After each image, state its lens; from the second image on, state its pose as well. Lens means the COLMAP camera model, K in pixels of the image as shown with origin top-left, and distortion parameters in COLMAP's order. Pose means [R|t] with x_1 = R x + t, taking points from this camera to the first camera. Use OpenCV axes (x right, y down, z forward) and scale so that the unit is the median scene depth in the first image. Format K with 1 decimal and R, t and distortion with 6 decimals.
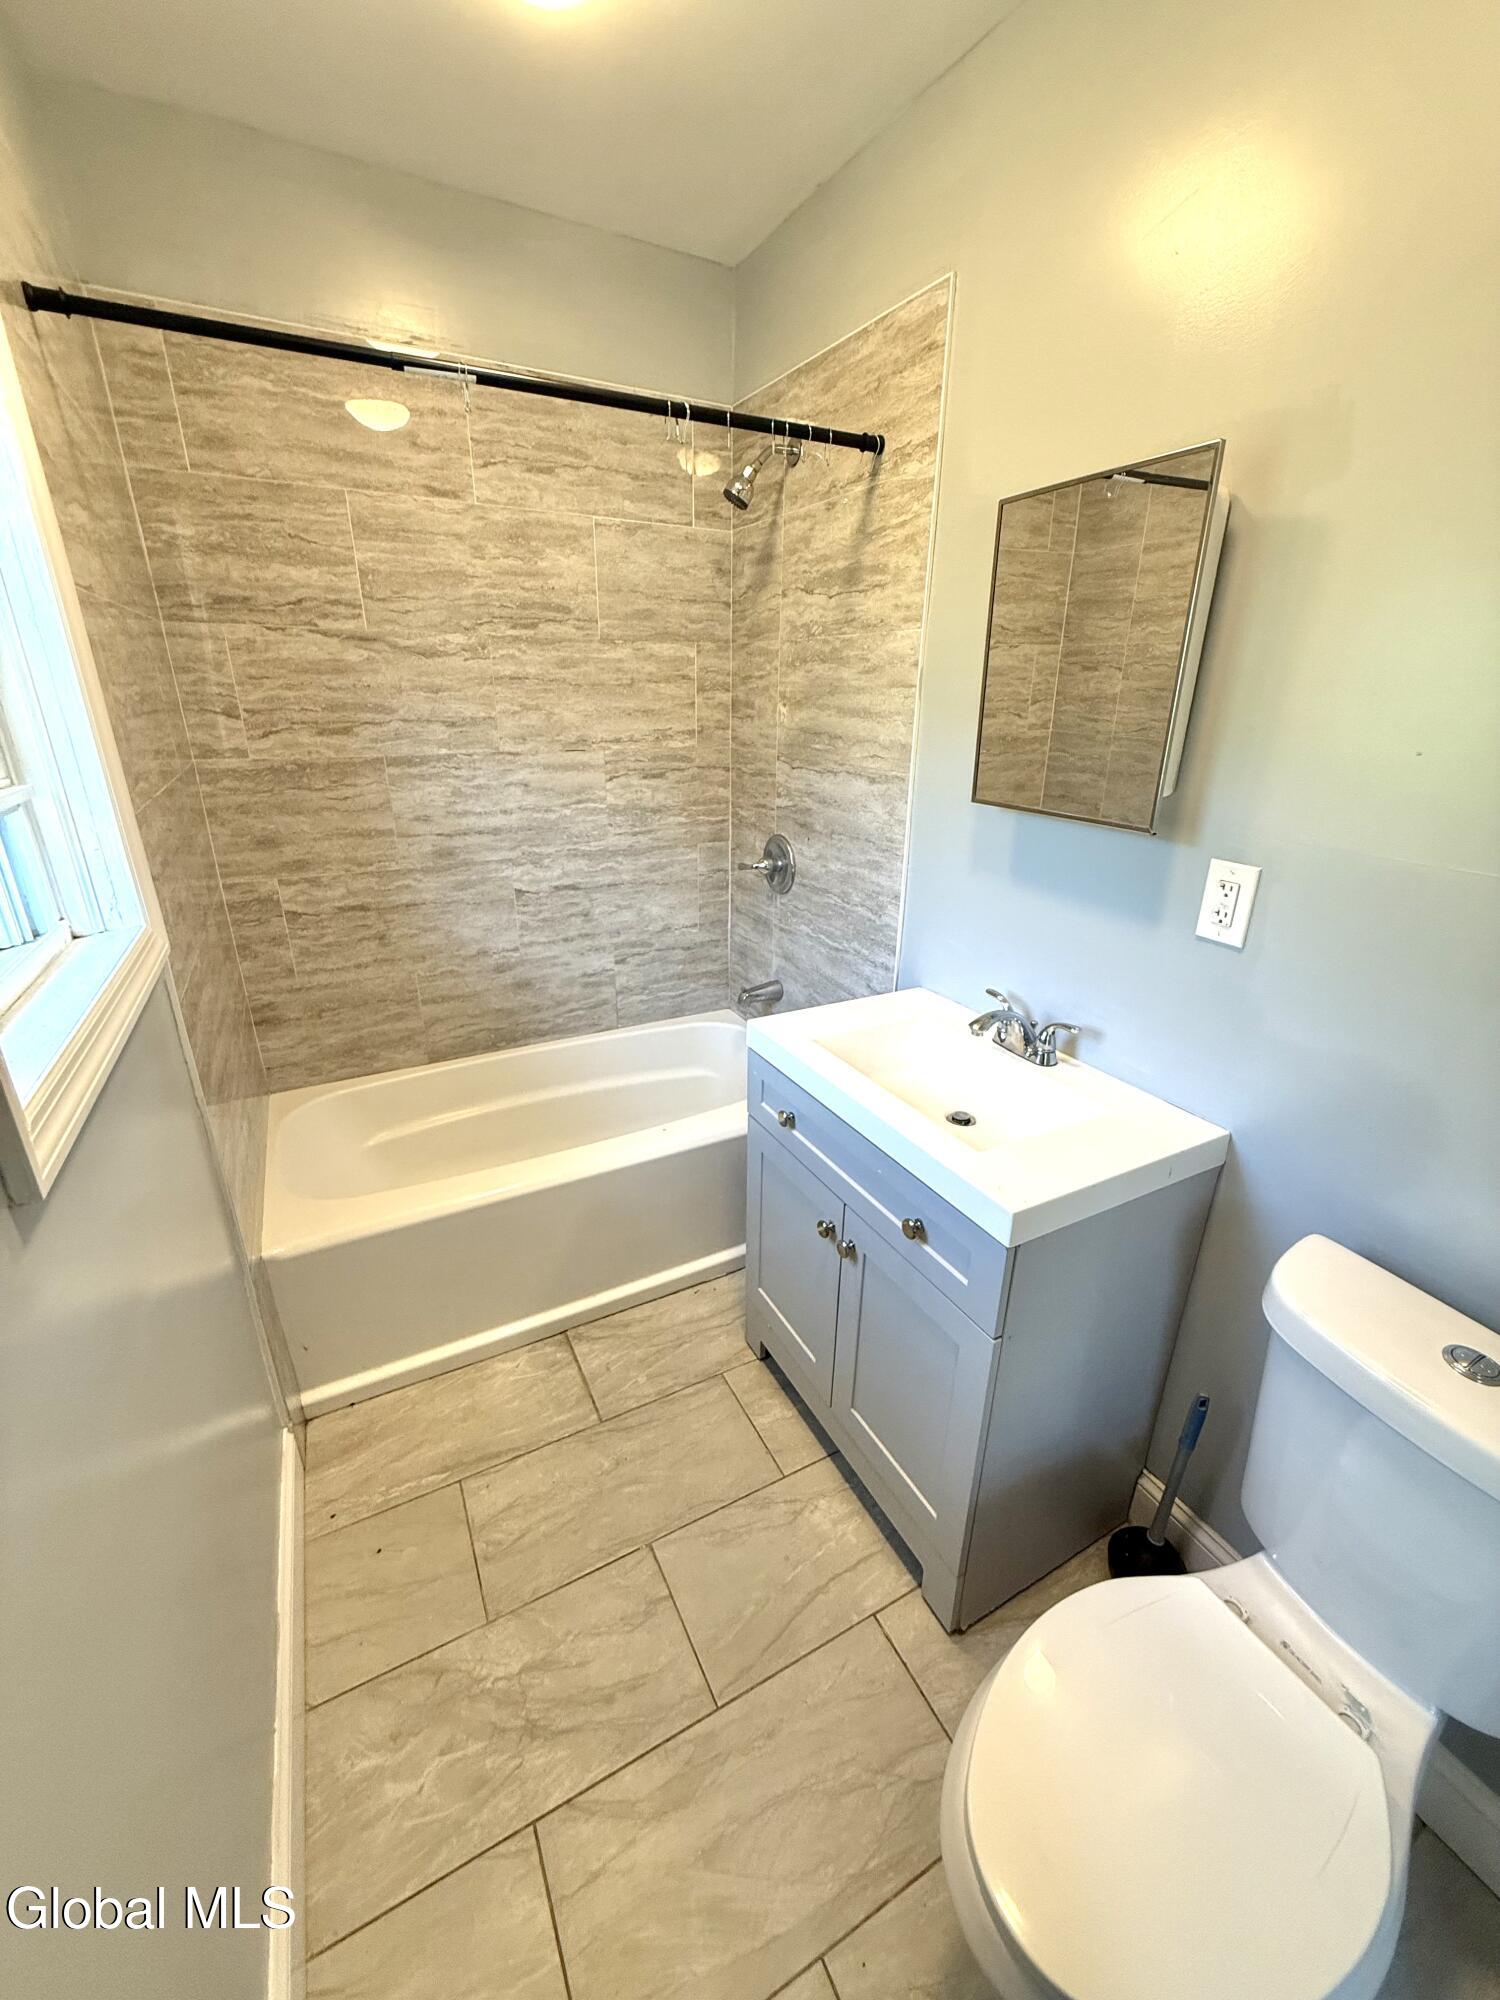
lens RADIAL K [[795.9, 0, 751.4], [0, 795.9, 995.6], [0, 0, 1]] dist [0.000451, -0.000395]
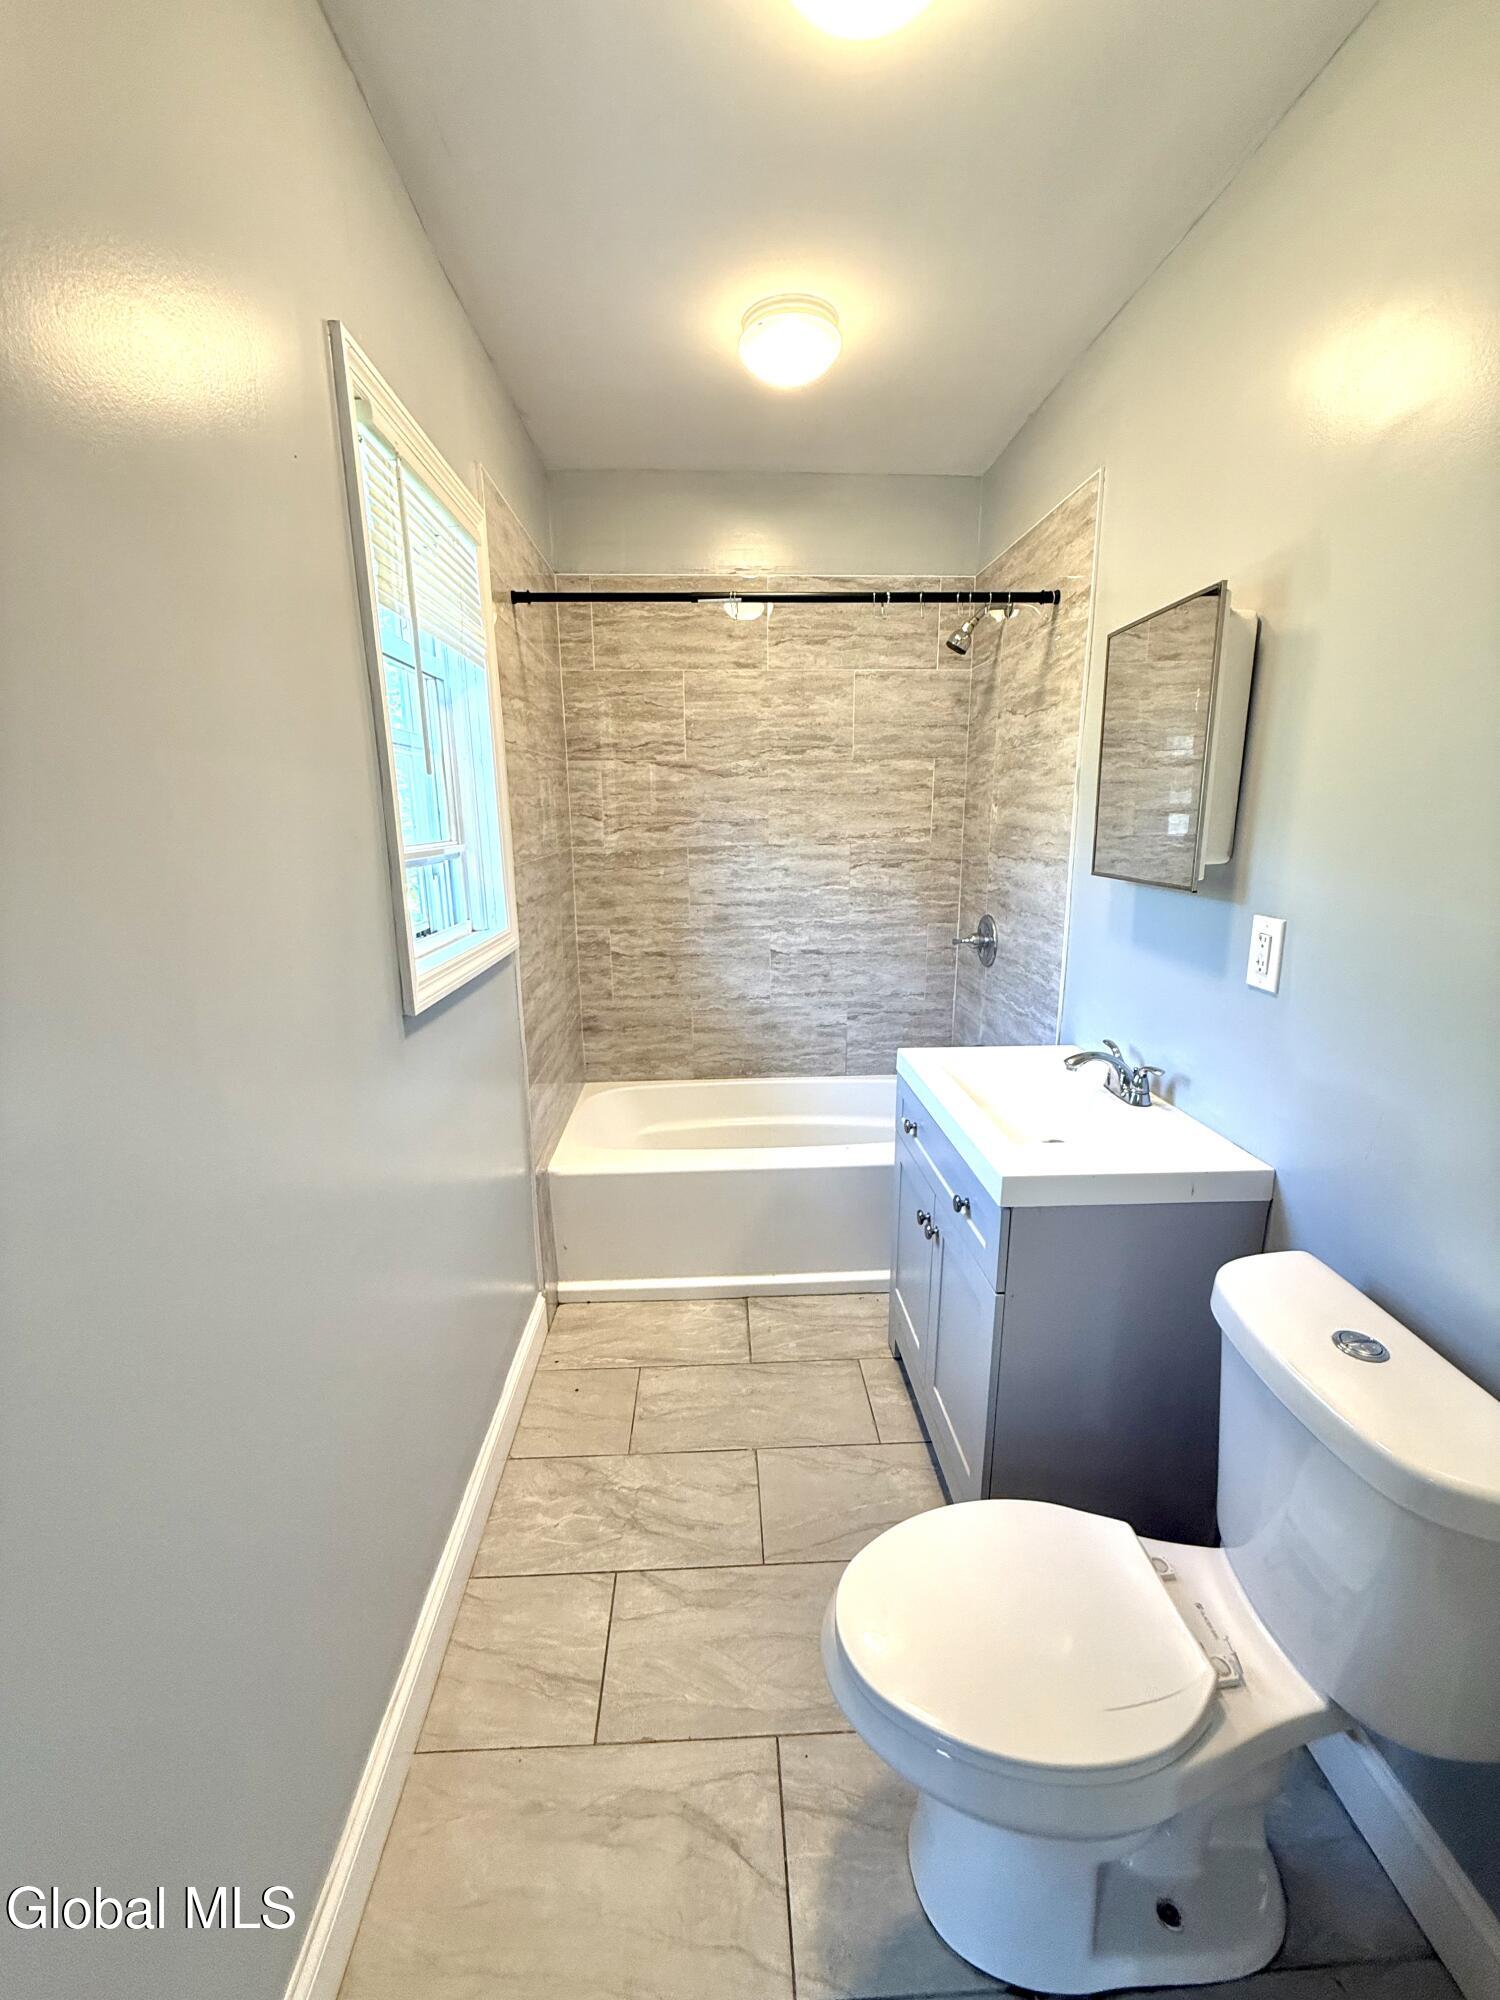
lens RADIAL K [[795.9, 0, 750.6], [0, 795.9, 998.4], [0, 0, 1]] dist [0.000451, -0.000395]
pose [[0.904240, 0.078519, -0.419744, 0.281346], [-0.135283, 0.984993, -0.107179, 0.110106], [0.405029, 0.153700, 0.901292, -0.195785]]
